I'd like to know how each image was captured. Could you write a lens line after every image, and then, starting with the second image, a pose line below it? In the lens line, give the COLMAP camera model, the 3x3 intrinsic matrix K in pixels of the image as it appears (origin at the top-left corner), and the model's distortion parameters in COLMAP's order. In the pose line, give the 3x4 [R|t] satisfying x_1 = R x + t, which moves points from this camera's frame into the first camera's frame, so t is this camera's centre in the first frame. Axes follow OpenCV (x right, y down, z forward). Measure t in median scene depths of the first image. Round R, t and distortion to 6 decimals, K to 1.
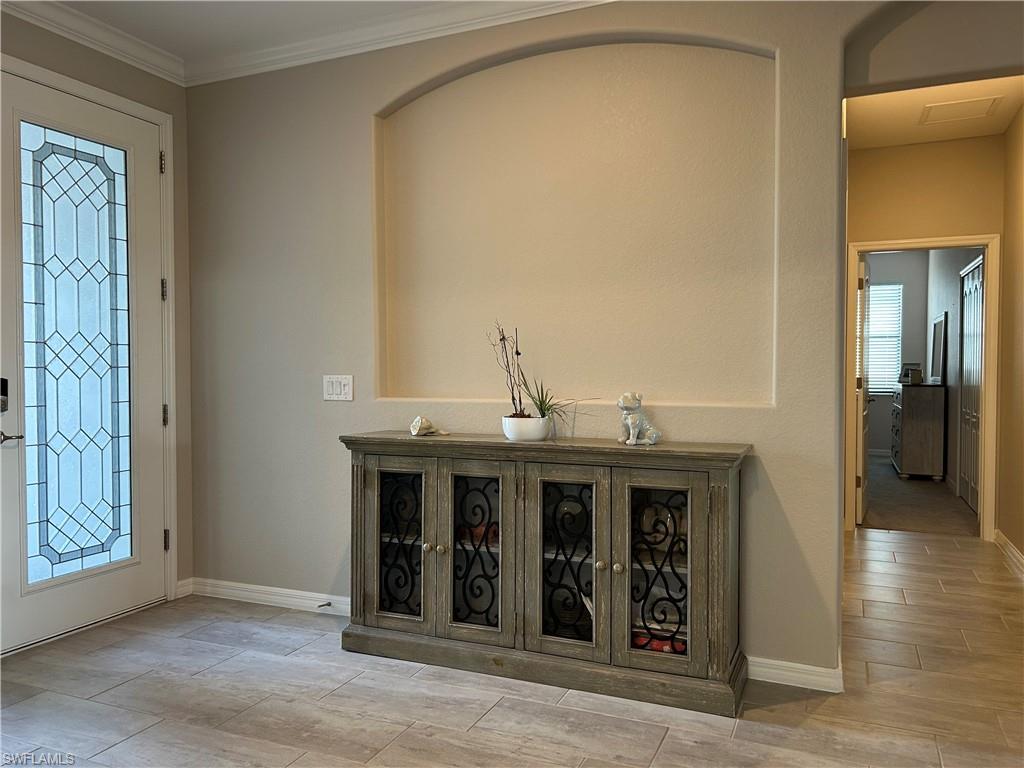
lens RADIAL K [[773.4, 0, 516.1], [0, 773.4, 379.5], [0, 0, 1]] dist [0.073640, -0.079358]
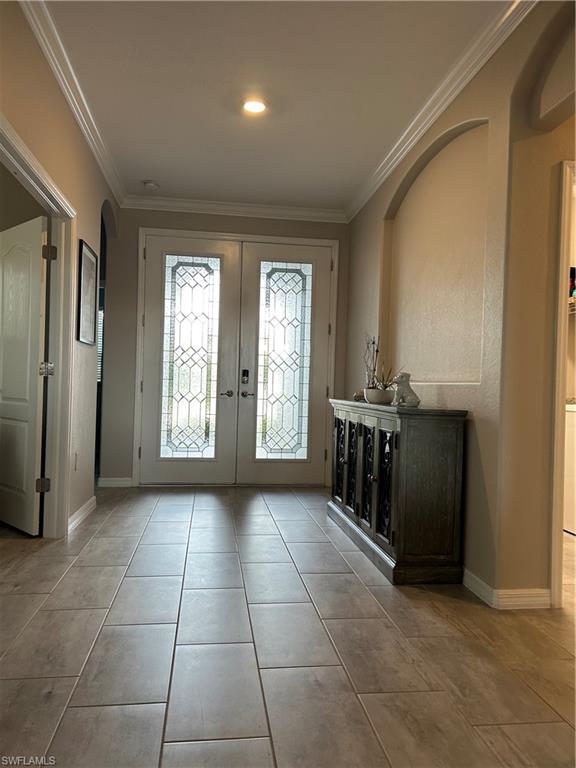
lens RADIAL K [[580.1, 0, 289.5], [0, 580.1, 387.8], [0, 0, 1]] dist [0.073640, -0.079358]
pose [[0.513812, 0.018656, -0.857700, 0.833281], [-0.045108, 0.998968, -0.005293, 0.050843], [0.856716, 0.041409, 0.514123, 0.172239]]
